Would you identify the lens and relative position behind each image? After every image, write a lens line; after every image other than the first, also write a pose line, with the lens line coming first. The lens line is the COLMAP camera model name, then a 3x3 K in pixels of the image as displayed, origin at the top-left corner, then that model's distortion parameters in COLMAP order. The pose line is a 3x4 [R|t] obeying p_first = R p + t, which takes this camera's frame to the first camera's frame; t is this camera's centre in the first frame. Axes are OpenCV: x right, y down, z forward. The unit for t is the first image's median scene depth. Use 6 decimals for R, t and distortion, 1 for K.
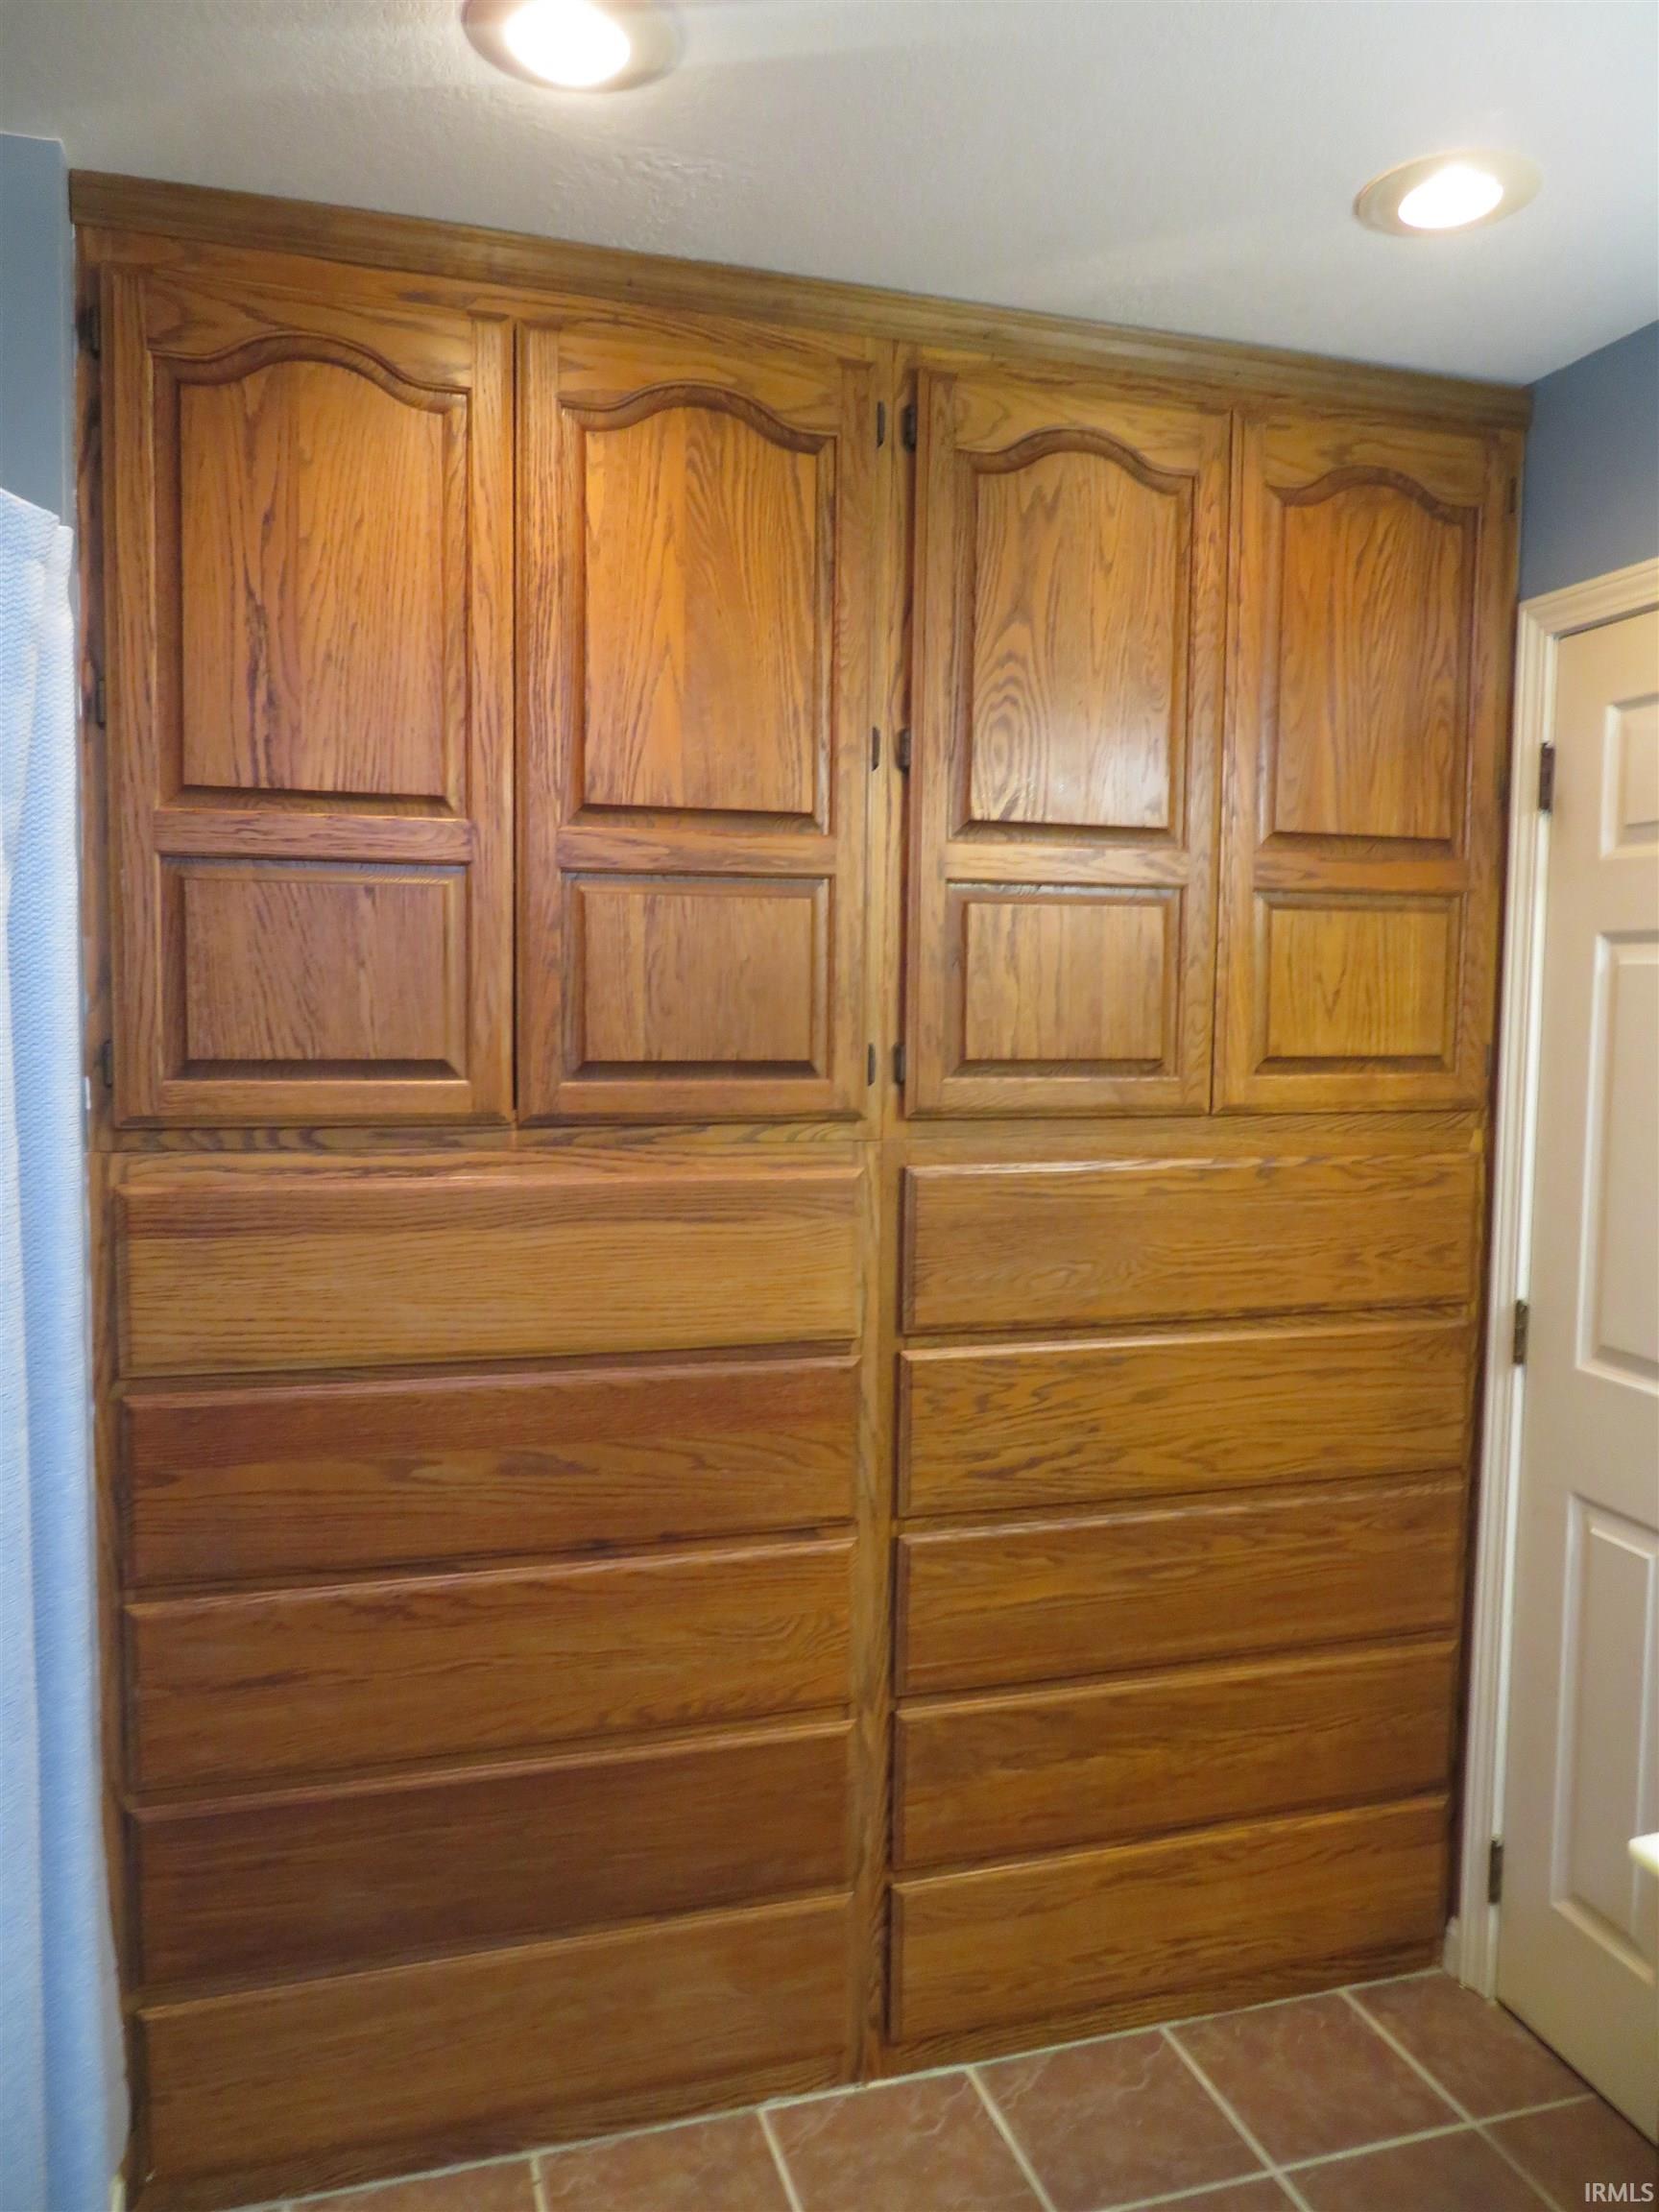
lens RADIAL K [[1563.4, 0, 828.0], [0, 1563.4, 1048.7], [0, 0, 1]] dist [0.003607, 0.003844]
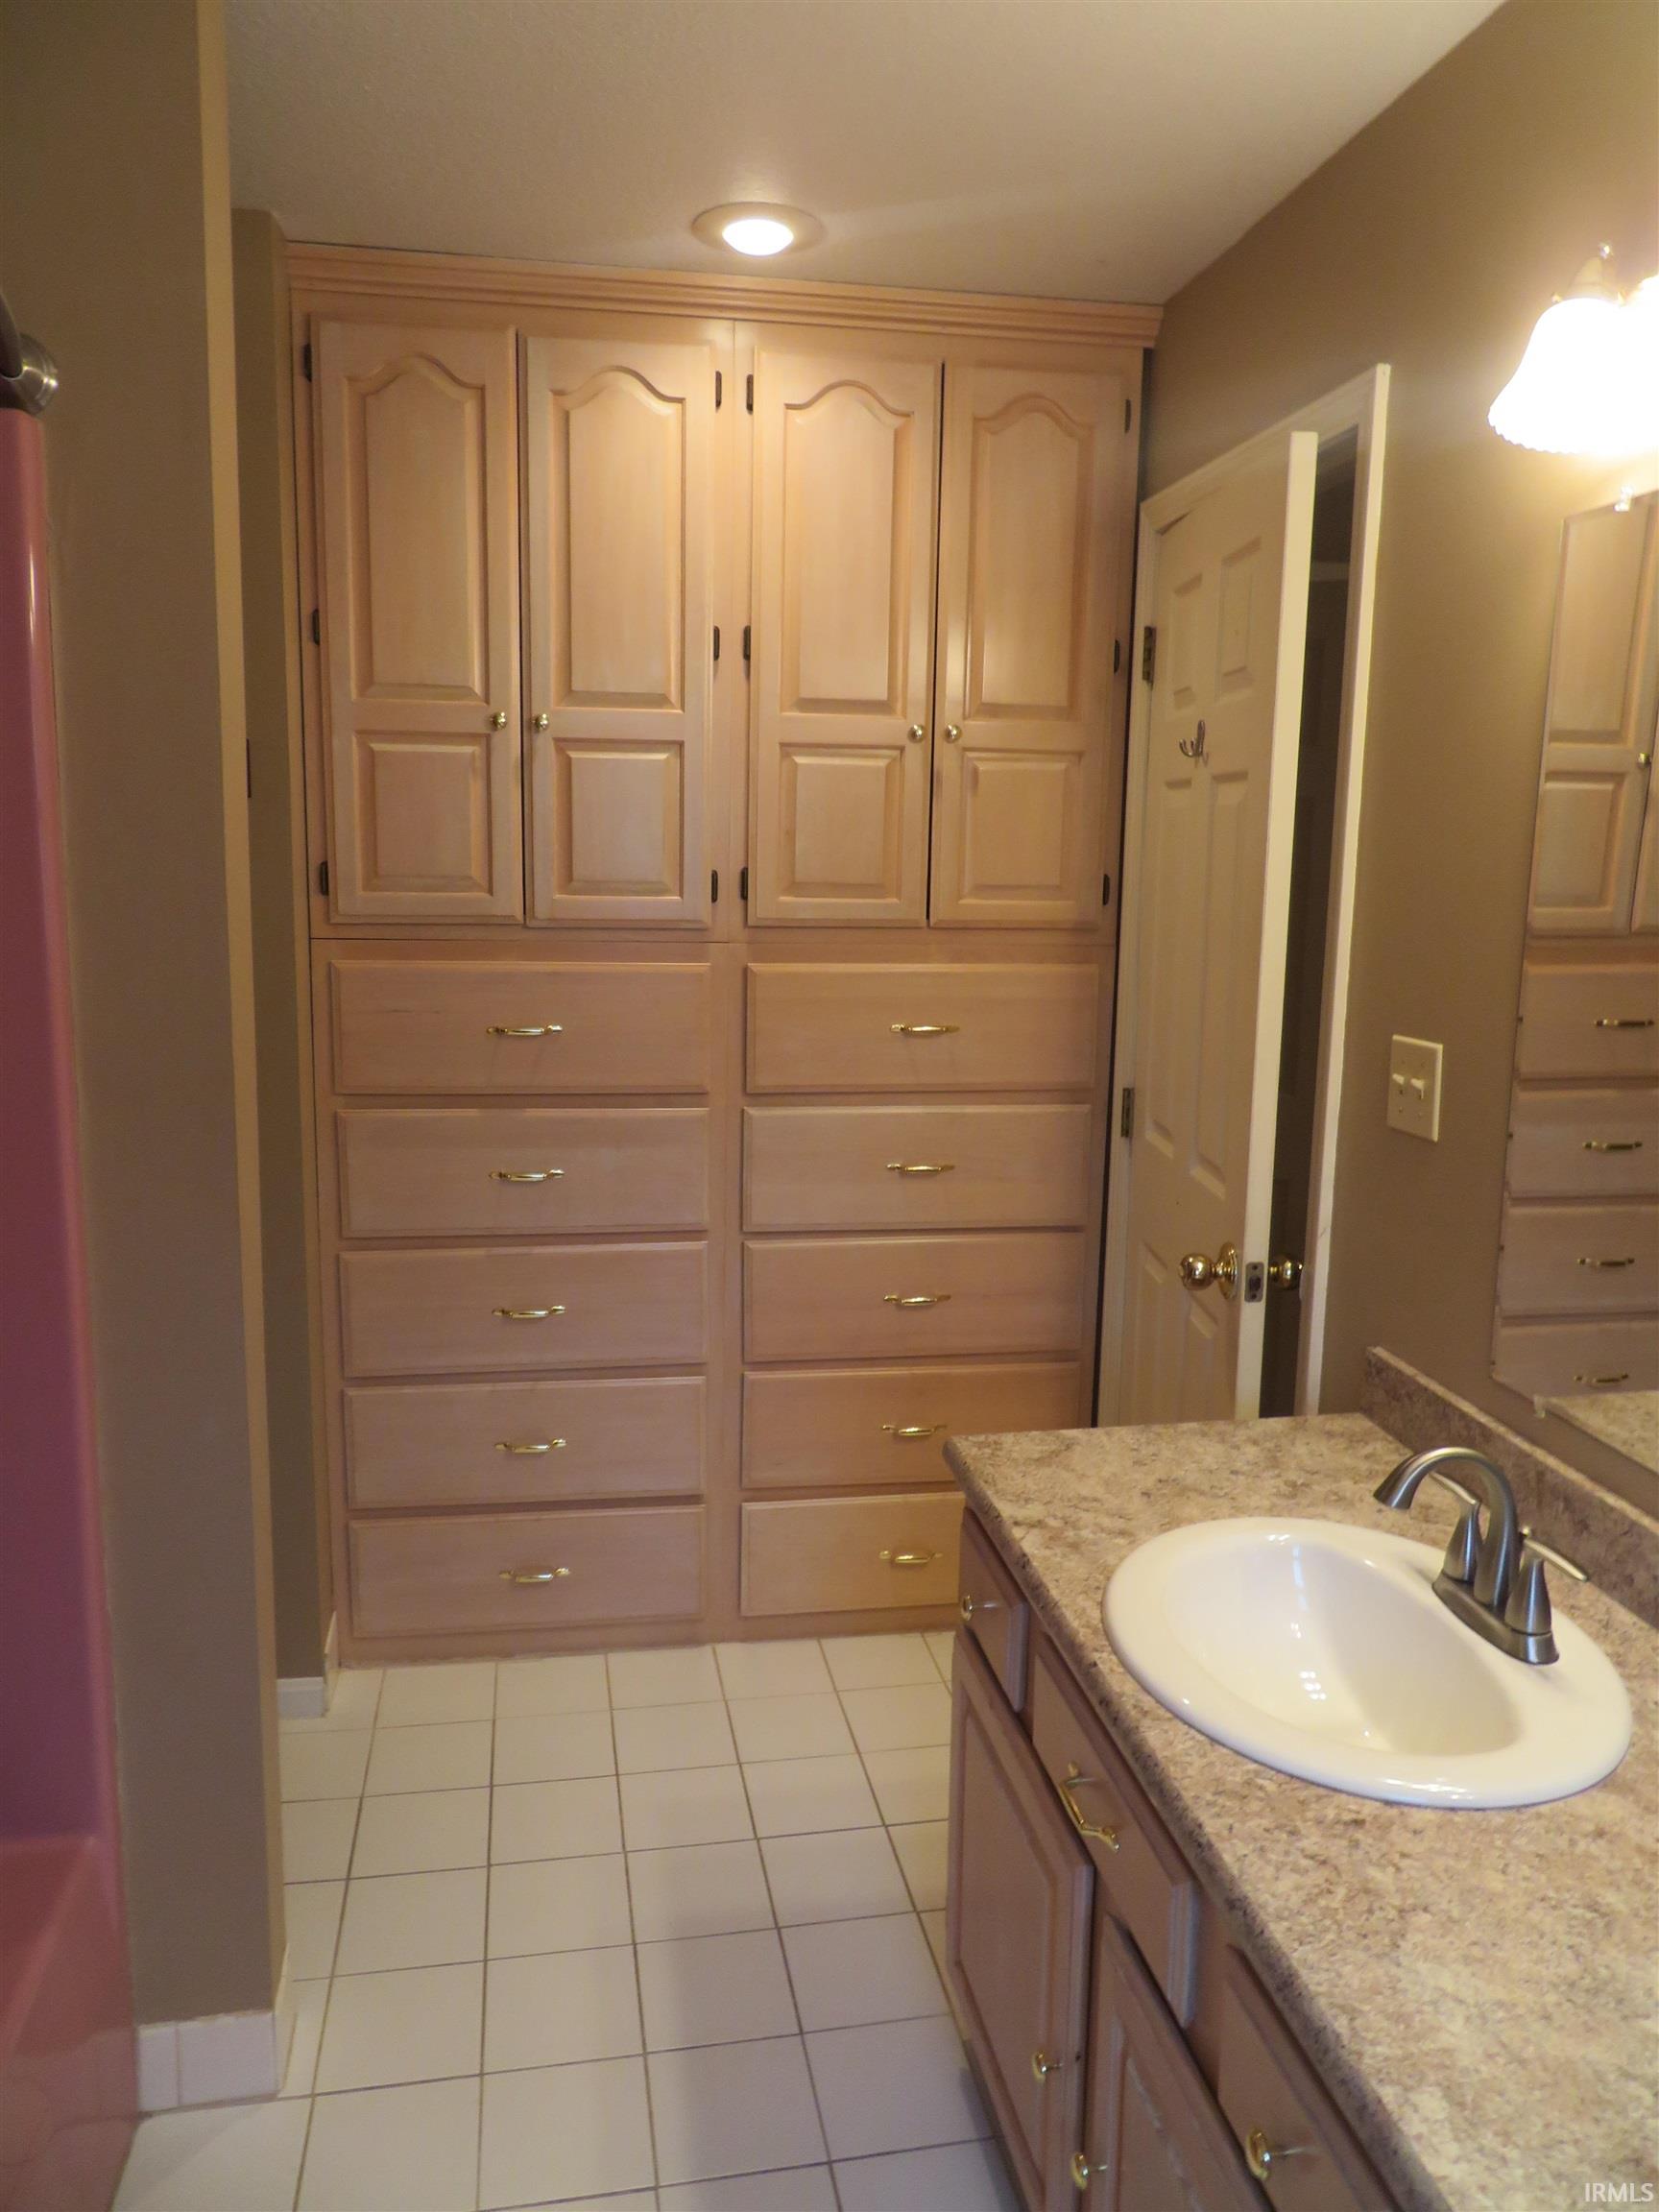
lens RADIAL K [[1563.4, 0, 828.0], [0, 1563.4, 1048.7], [0, 0, 1]] dist [0.003607, 0.003844]
pose [[0.918385, 0.063389, -0.390577, 0.635695], [-0.034904, 0.996215, 0.079608, 0.039439], [0.394145, -0.059478, 0.917122, -0.186745]]
